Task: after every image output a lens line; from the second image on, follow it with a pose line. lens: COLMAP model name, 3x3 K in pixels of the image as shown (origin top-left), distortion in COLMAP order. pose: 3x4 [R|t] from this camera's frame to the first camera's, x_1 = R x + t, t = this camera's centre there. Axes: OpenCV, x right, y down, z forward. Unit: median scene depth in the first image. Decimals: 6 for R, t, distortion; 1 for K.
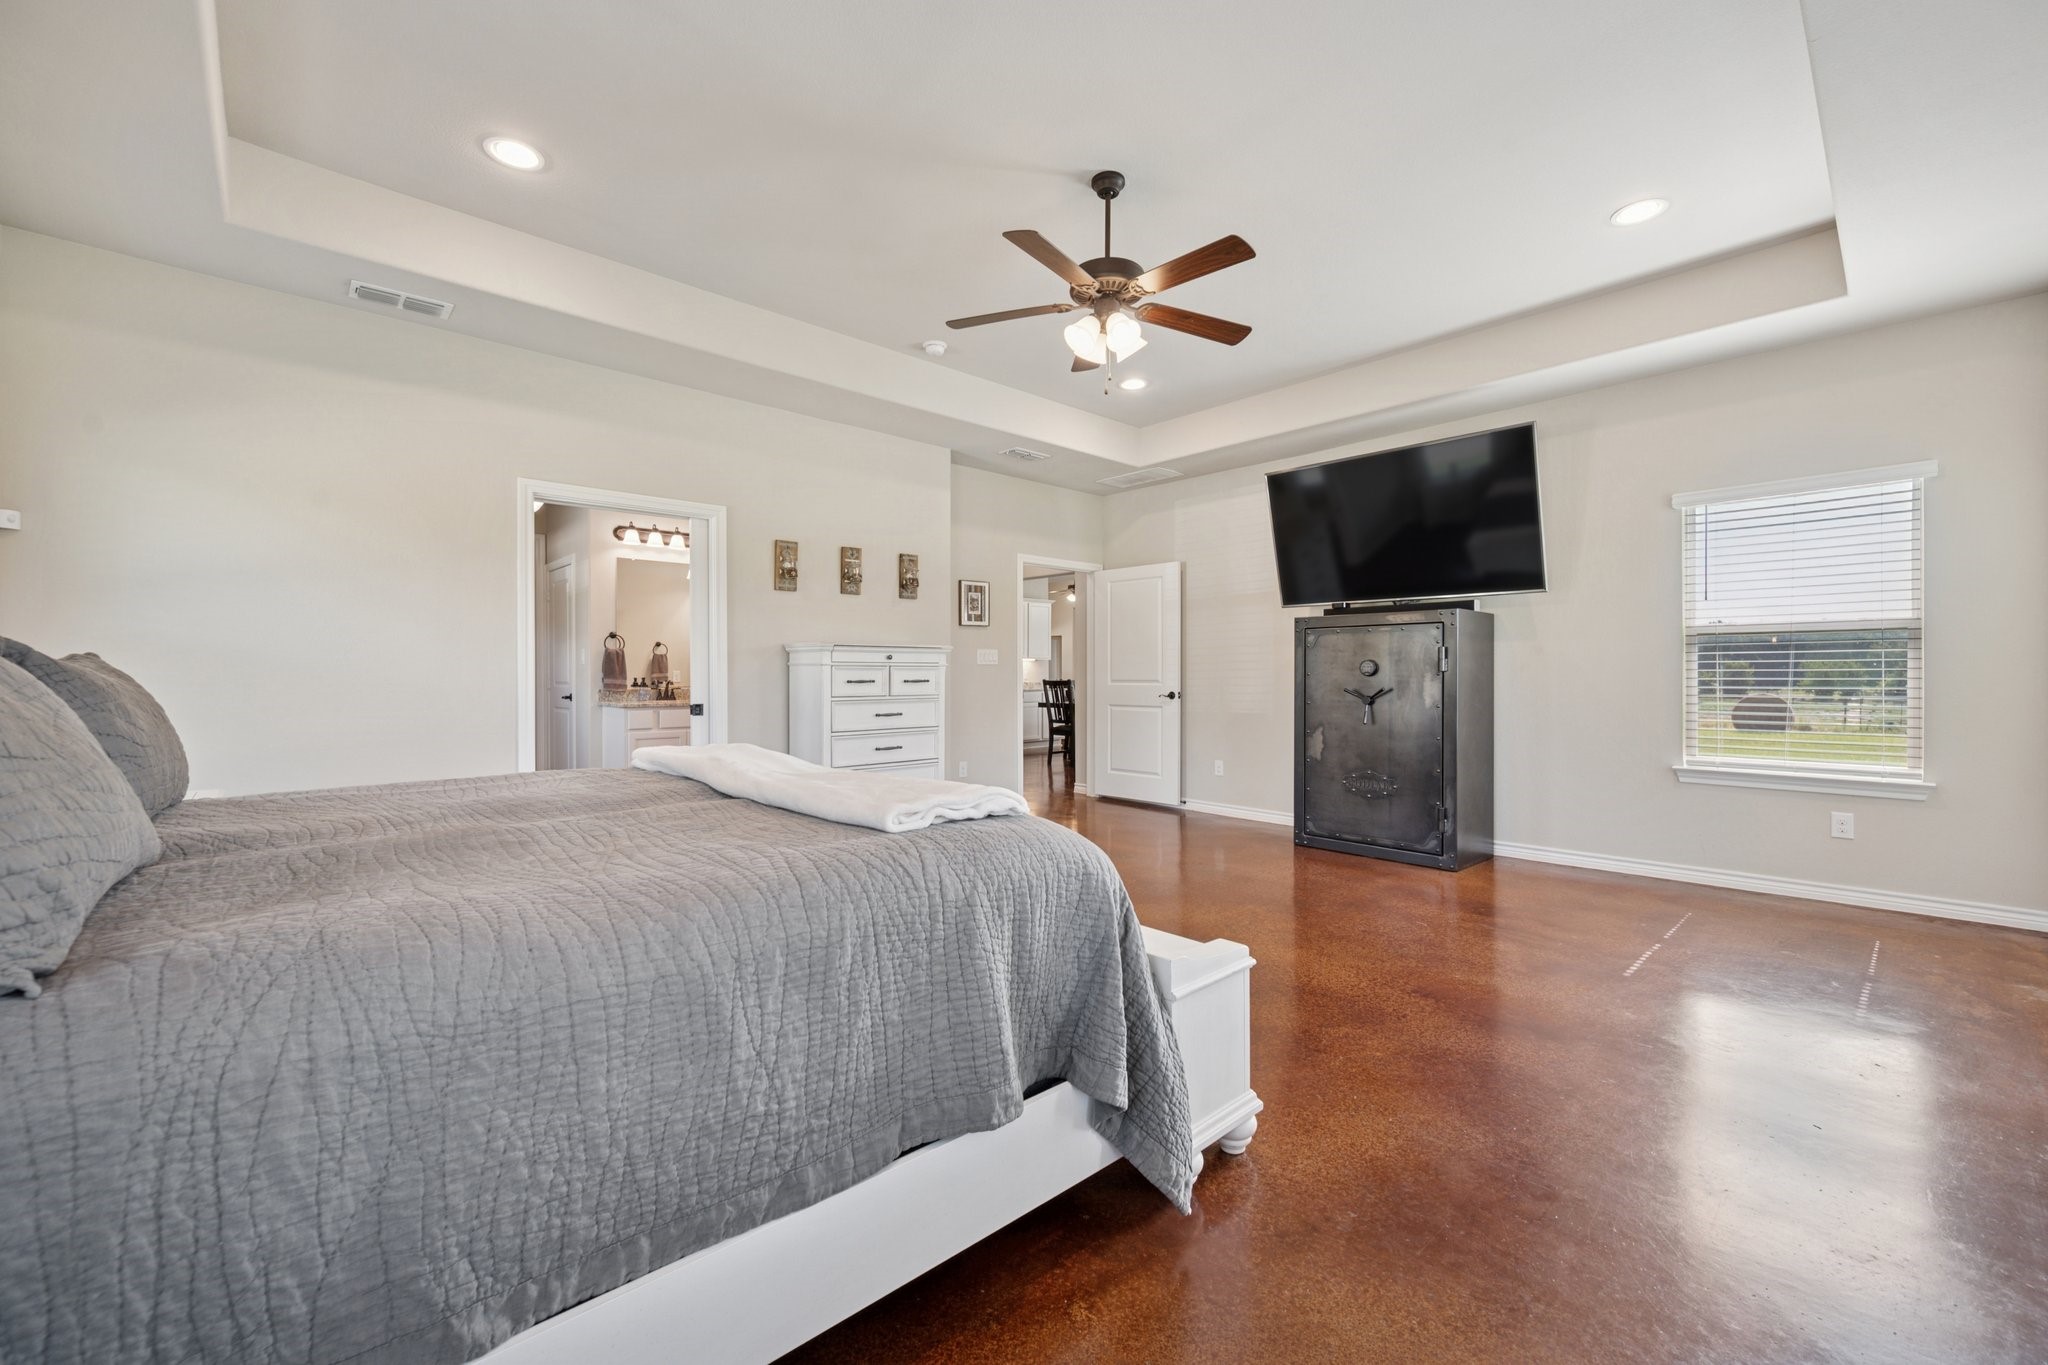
lens RADIAL K [[815.4, 0, 1028.3], [0, 815.4, 682.0], [0, 0, 1]] dist [-0.000025, 0.000119]
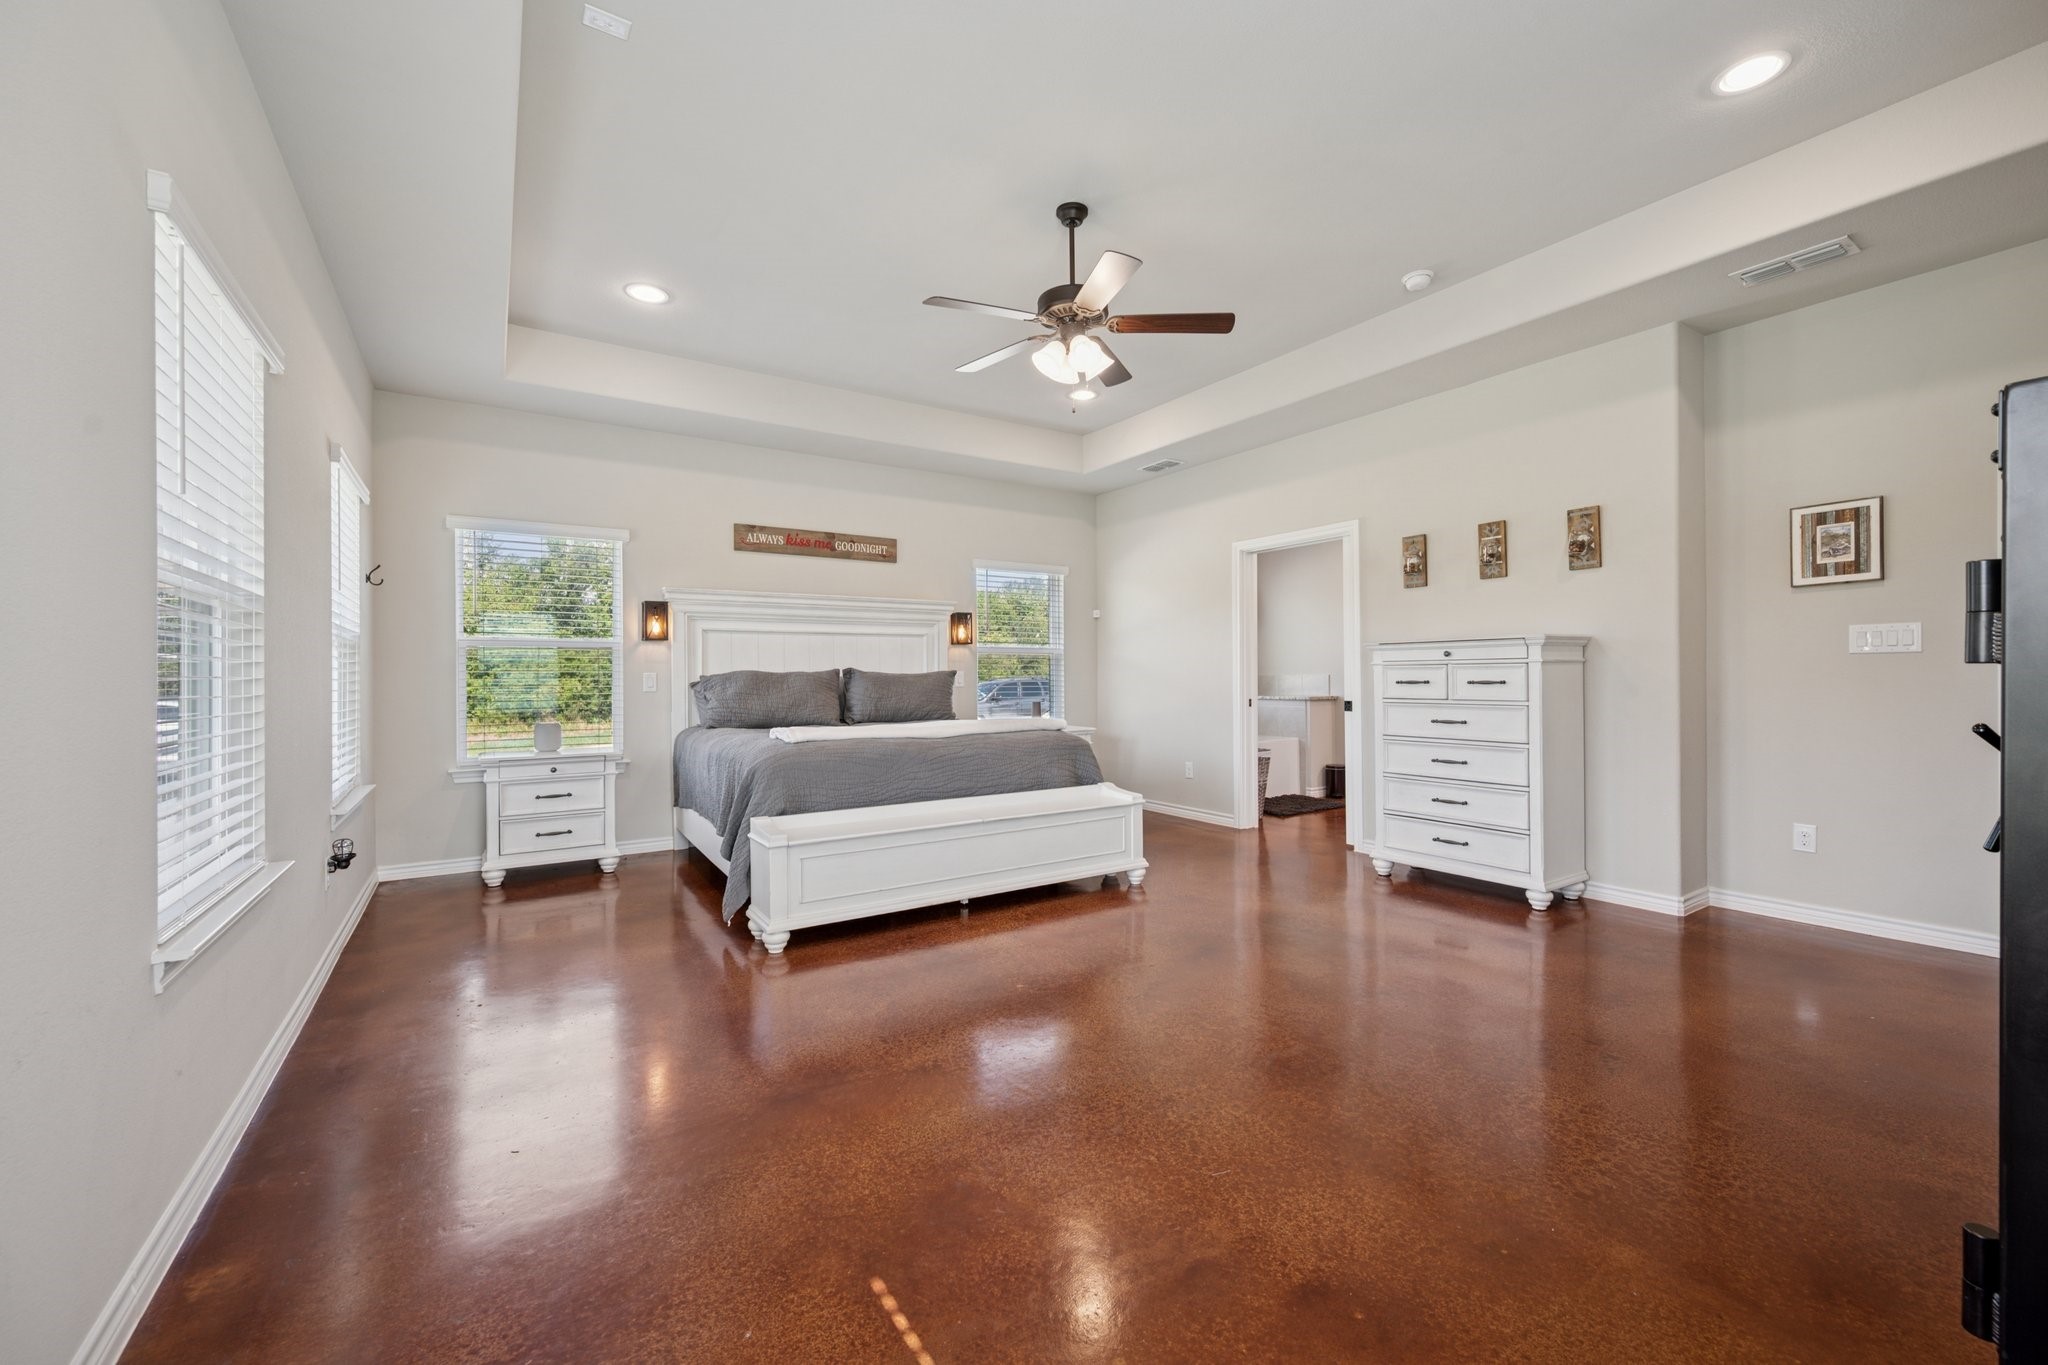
lens RADIAL K [[815.4, 0, 1028.4], [0, 815.4, 675.8], [0, 0, 1]] dist [-0.000025, 0.000119]
pose [[-0.164500, 0.004475, -0.986367, 0.716635], [0.000563, 0.999990, 0.004443, -0.011423], [0.986377, 0.000175, -0.164501, 0.693751]]
